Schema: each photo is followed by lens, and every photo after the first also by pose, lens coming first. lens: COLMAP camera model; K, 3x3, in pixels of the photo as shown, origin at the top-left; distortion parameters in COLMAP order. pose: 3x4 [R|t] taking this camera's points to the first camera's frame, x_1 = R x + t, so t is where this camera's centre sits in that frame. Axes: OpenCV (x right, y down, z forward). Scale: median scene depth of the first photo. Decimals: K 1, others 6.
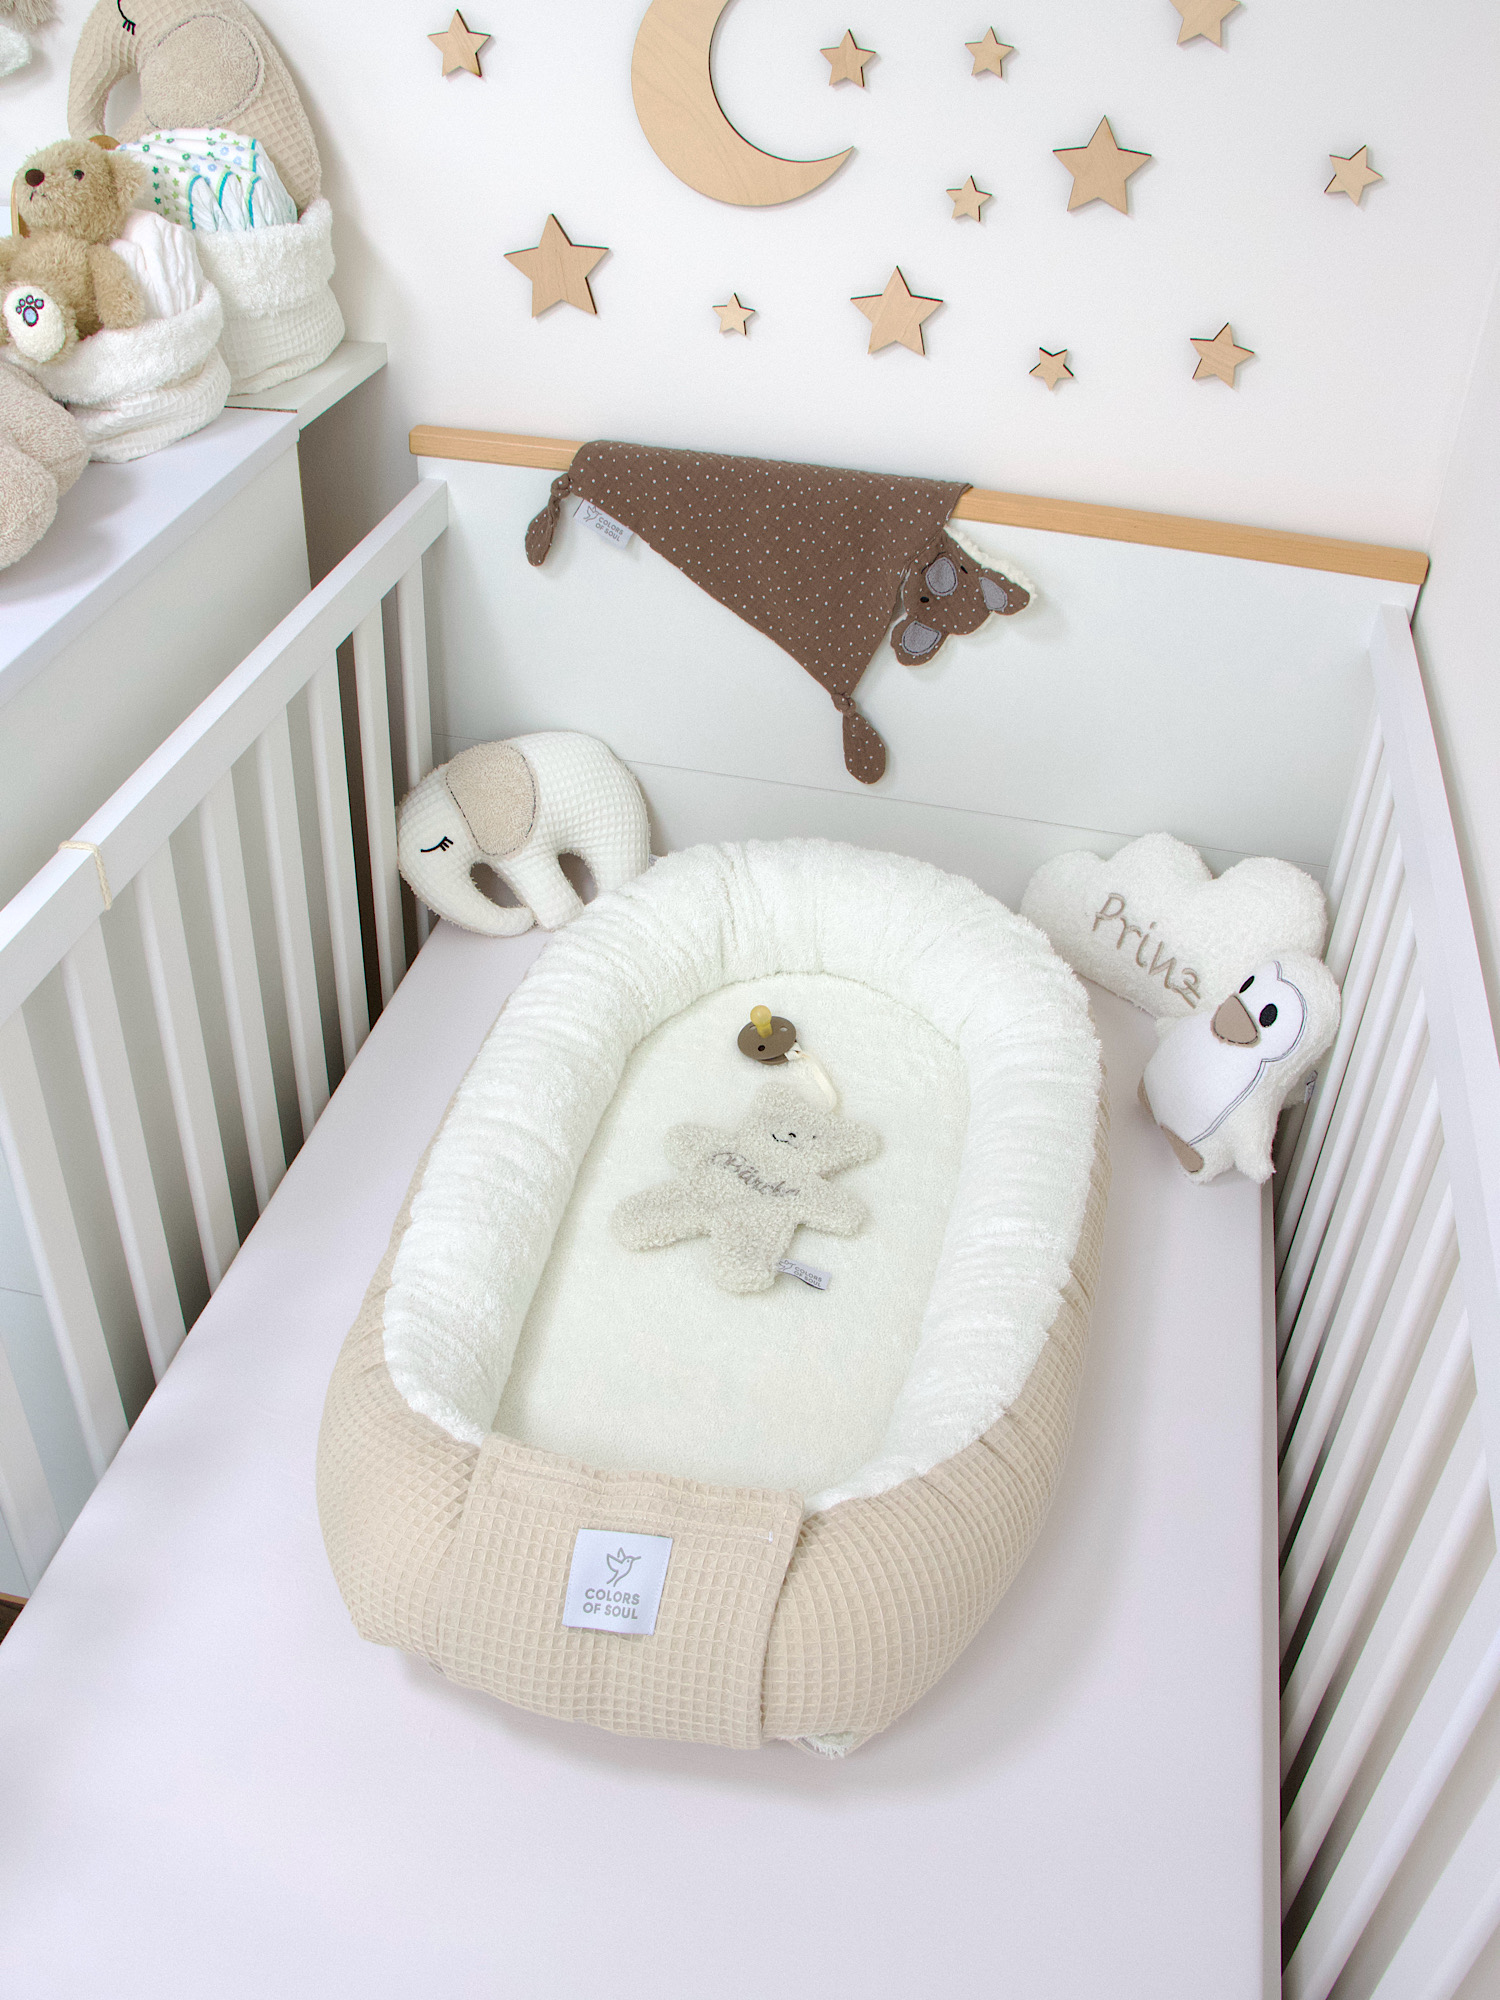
lens RADIAL K [[1859.4, 0, 744.0], [0, 1859.4, 1012.1], [0, 0, 1]] dist [-0.191194, 0.177787]
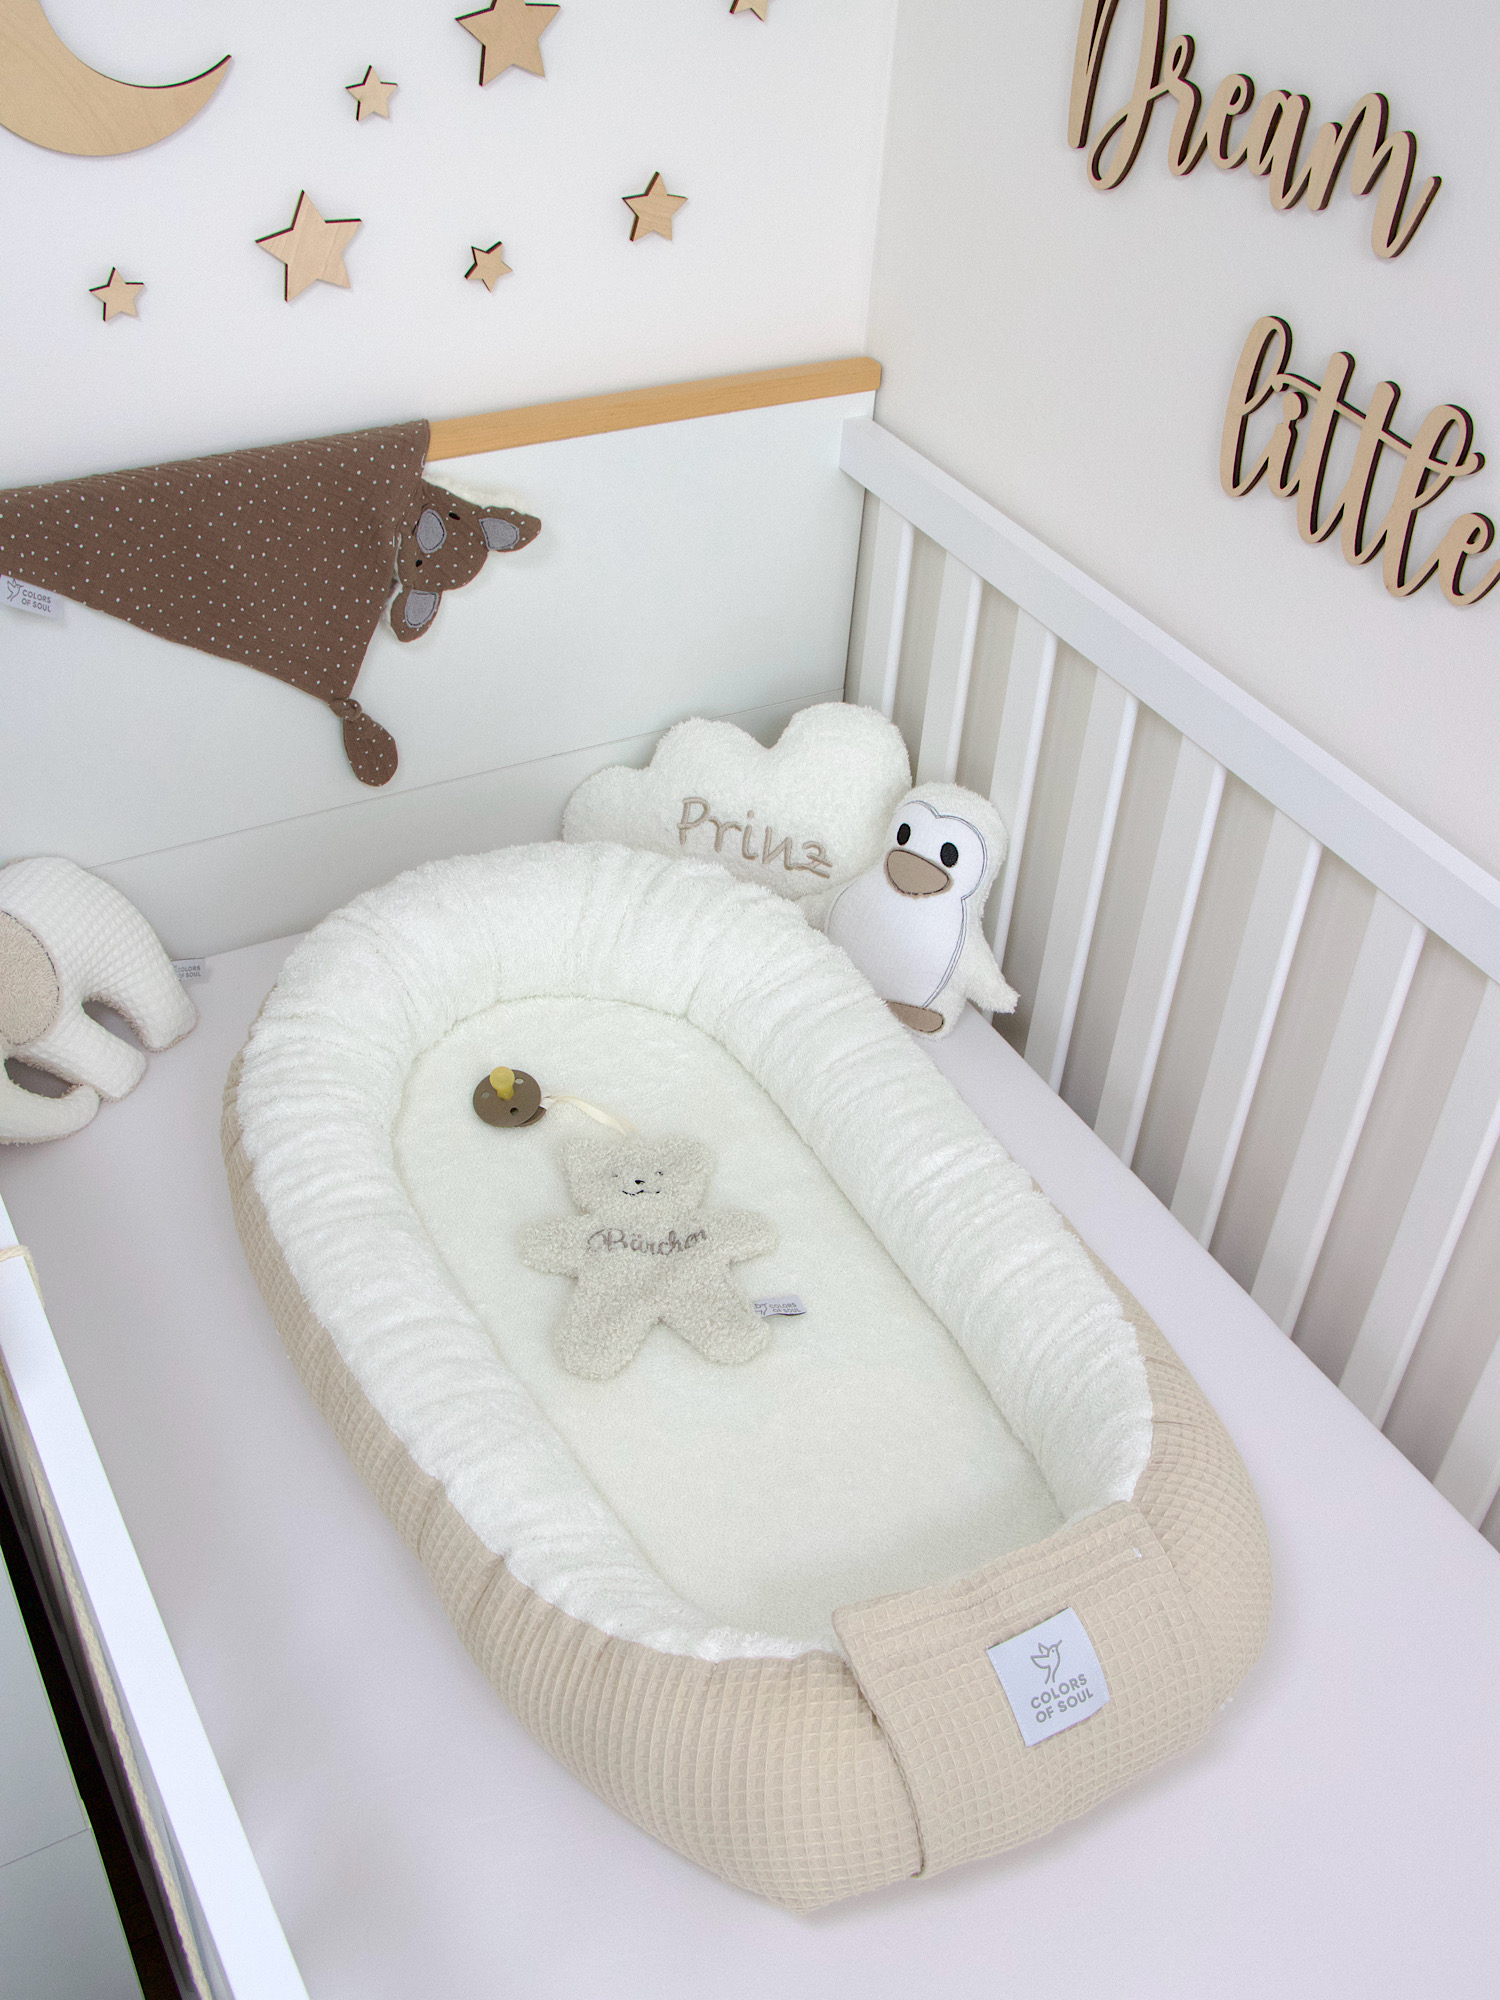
lens RADIAL K [[2024.9, 0, 737.7], [0, 2024.9, 1006.2], [0, 0, 1]] dist [-0.160011, 0.176531]
pose [[0.755153, -0.412855, 0.509209, -0.361789], [0.370465, 0.909603, 0.188089, -0.159498], [-0.540832, 0.046609, 0.839838, 0.140184]]
